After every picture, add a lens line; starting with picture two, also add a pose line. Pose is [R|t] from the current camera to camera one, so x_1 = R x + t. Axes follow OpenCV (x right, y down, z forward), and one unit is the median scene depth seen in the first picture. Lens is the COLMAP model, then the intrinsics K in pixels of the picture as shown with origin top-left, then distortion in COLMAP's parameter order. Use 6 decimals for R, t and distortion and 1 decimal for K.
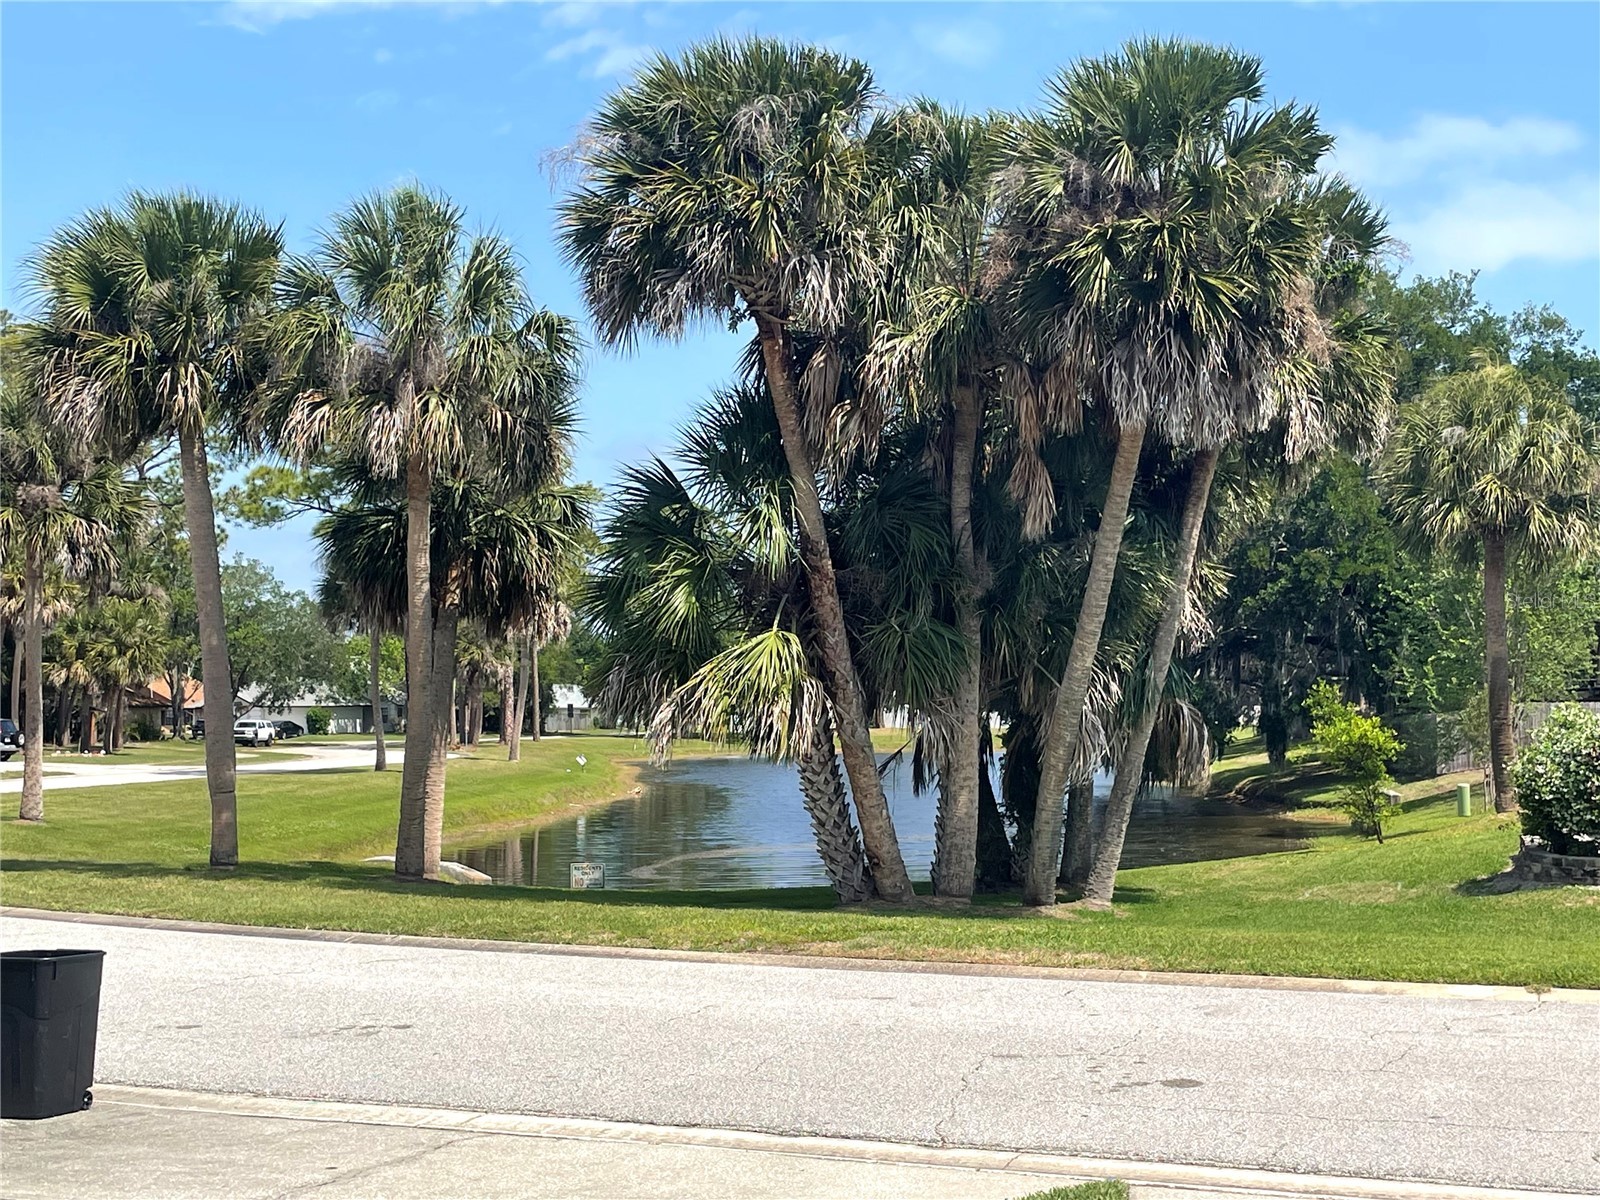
lens RADIAL K [[2255.3, 0, 800.0], [0, 2255.3, 598.4], [0, 0, 1]] dist [0.093459, 0.000000]
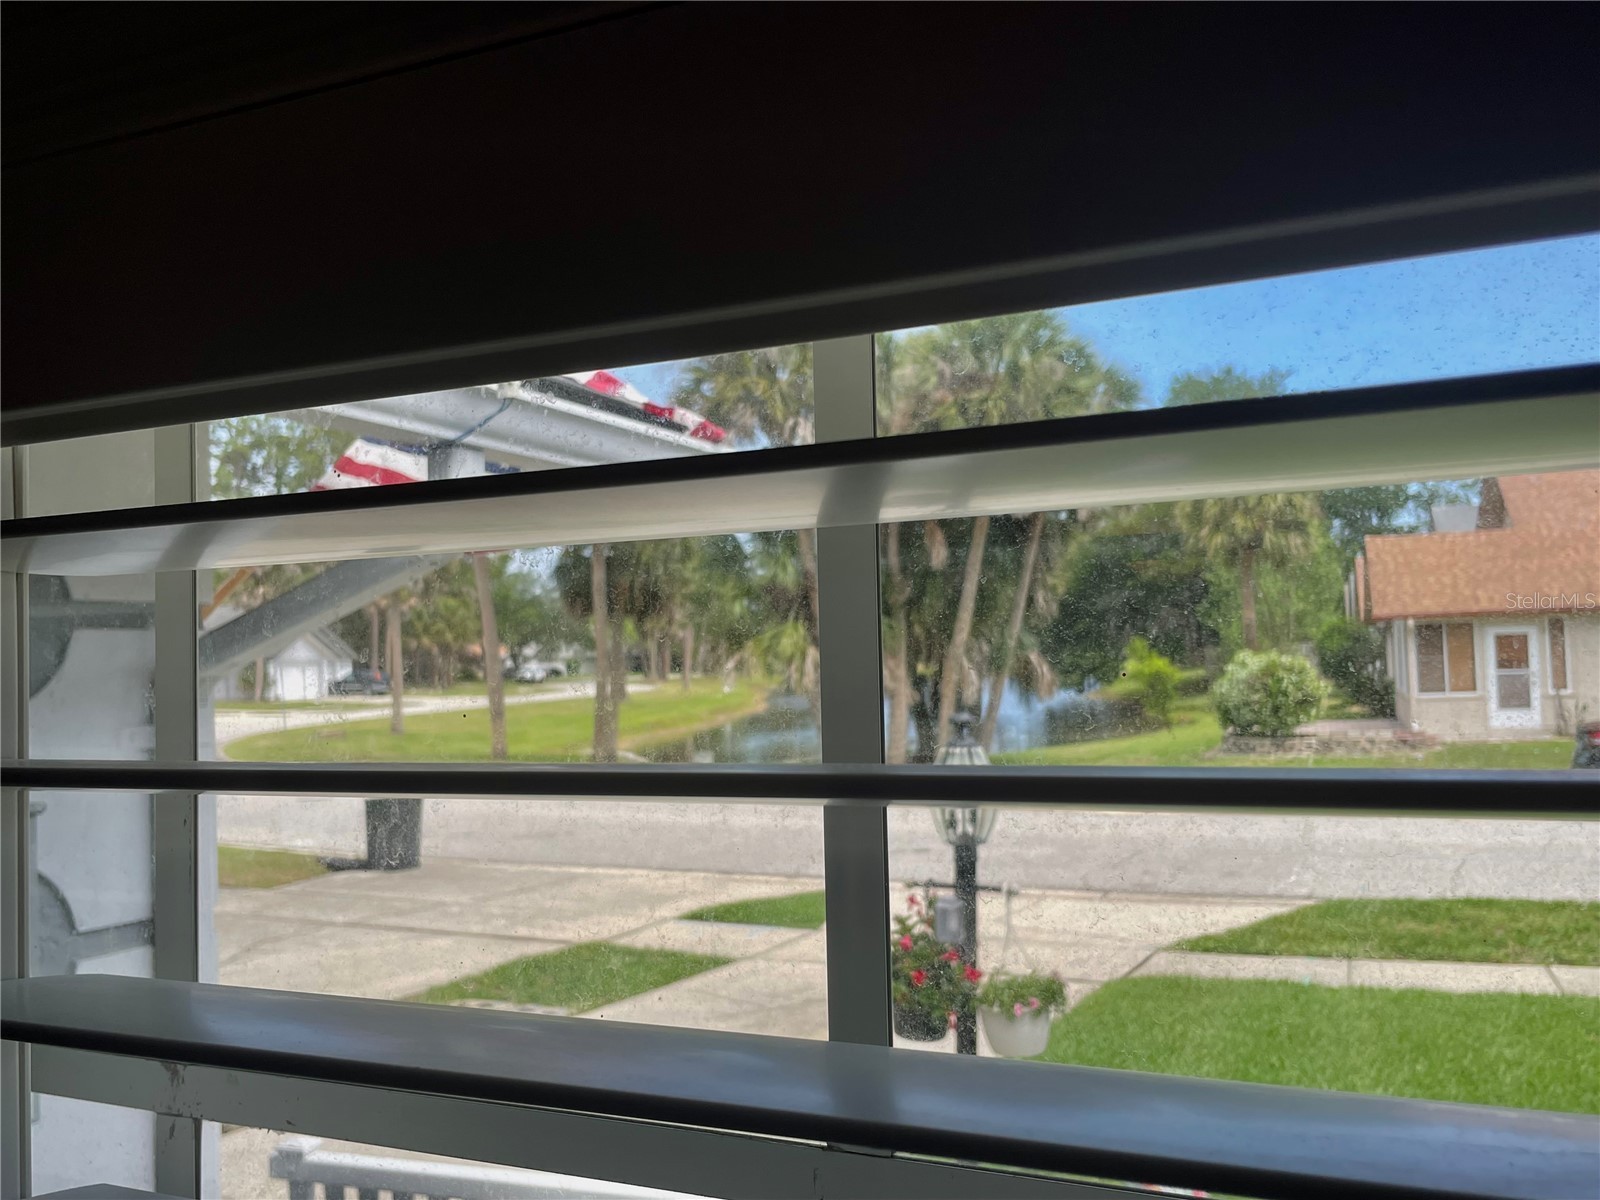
lens RADIAL K [[1458.3, 0, 788.1], [0, 1458.3, 600.6], [0, 0, 1]] dist [0.054754, 0.000000]
pose [[0.997594, -0.021183, -0.066017, 0.063099], [0.022042, 0.999681, 0.012305, -0.016586], [0.065735, -0.013731, 0.997743, -0.162041]]
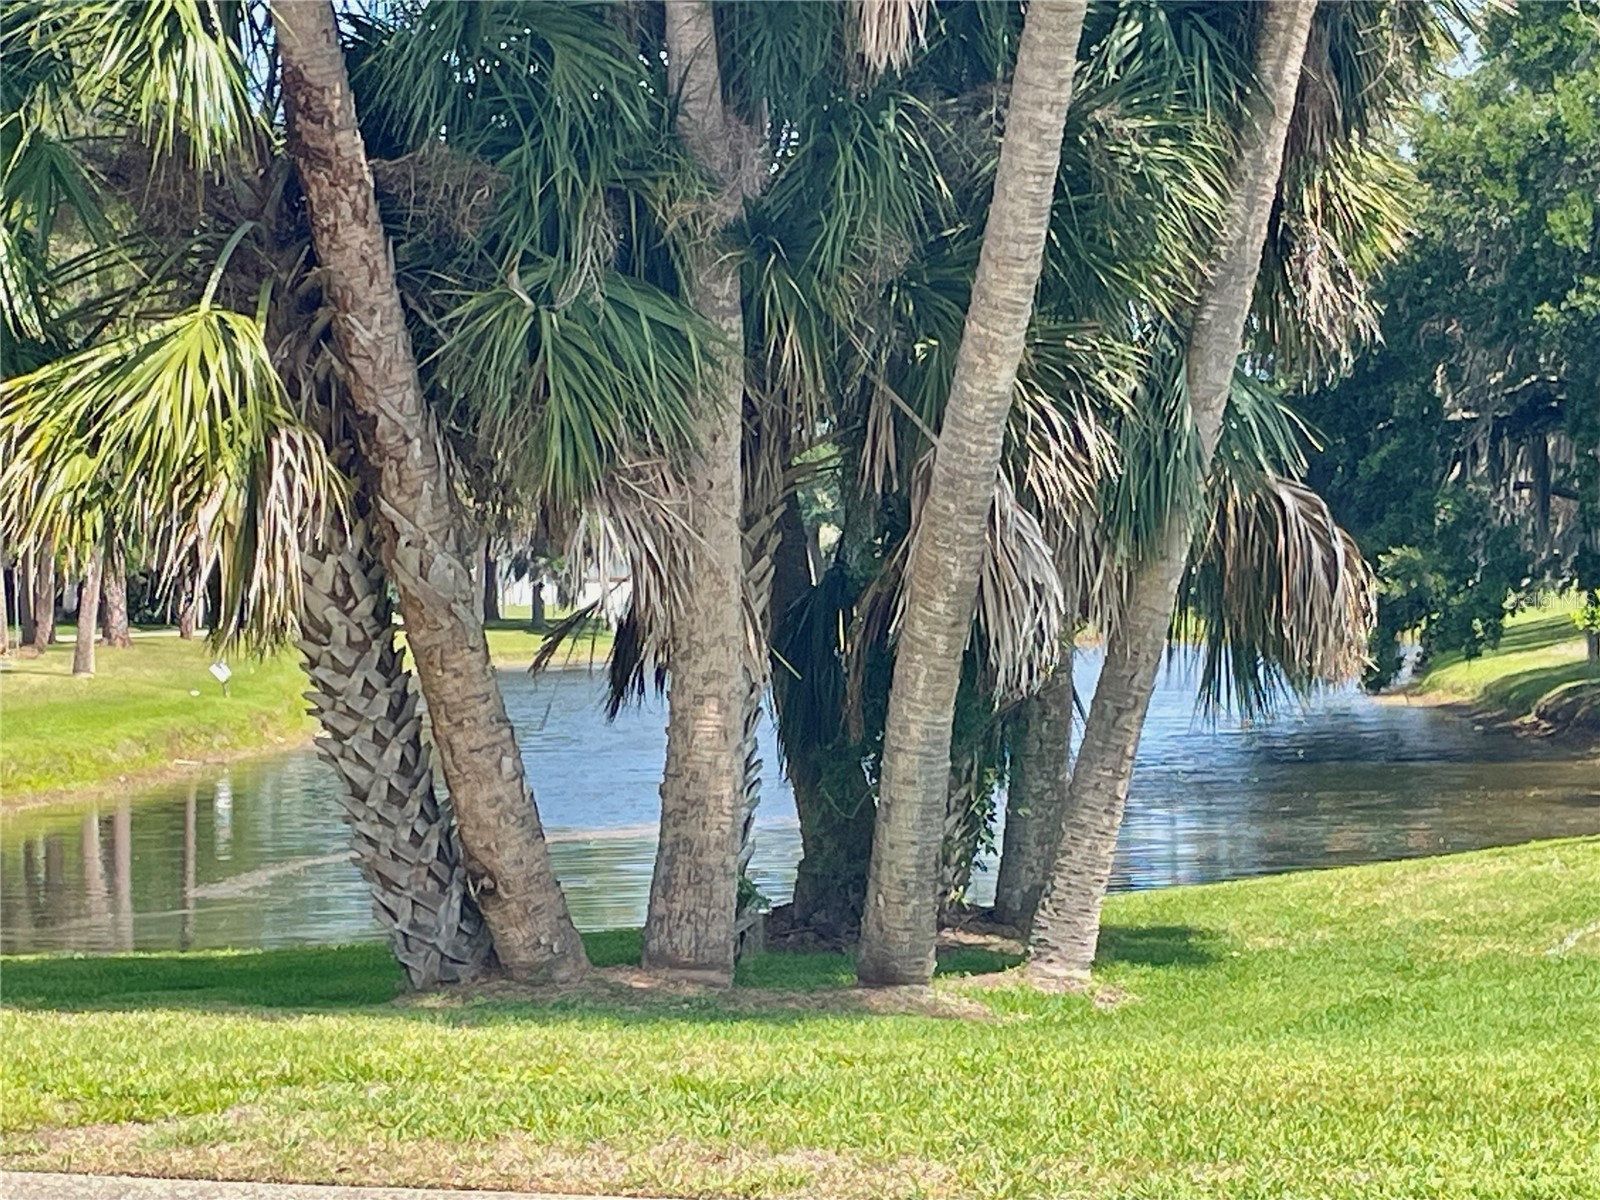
lens RADIAL K [[4281.3, 0, 805.1], [0, 4281.3, 601.9], [0, 0, 1]] dist [0.167992, 0.000000]
pose [[0.999818, -0.015960, 0.010465, 0.082038], [0.015358, 0.998352, 0.055302, 0.024286], [-0.011331, -0.055131, 0.998415, 0.235005]]
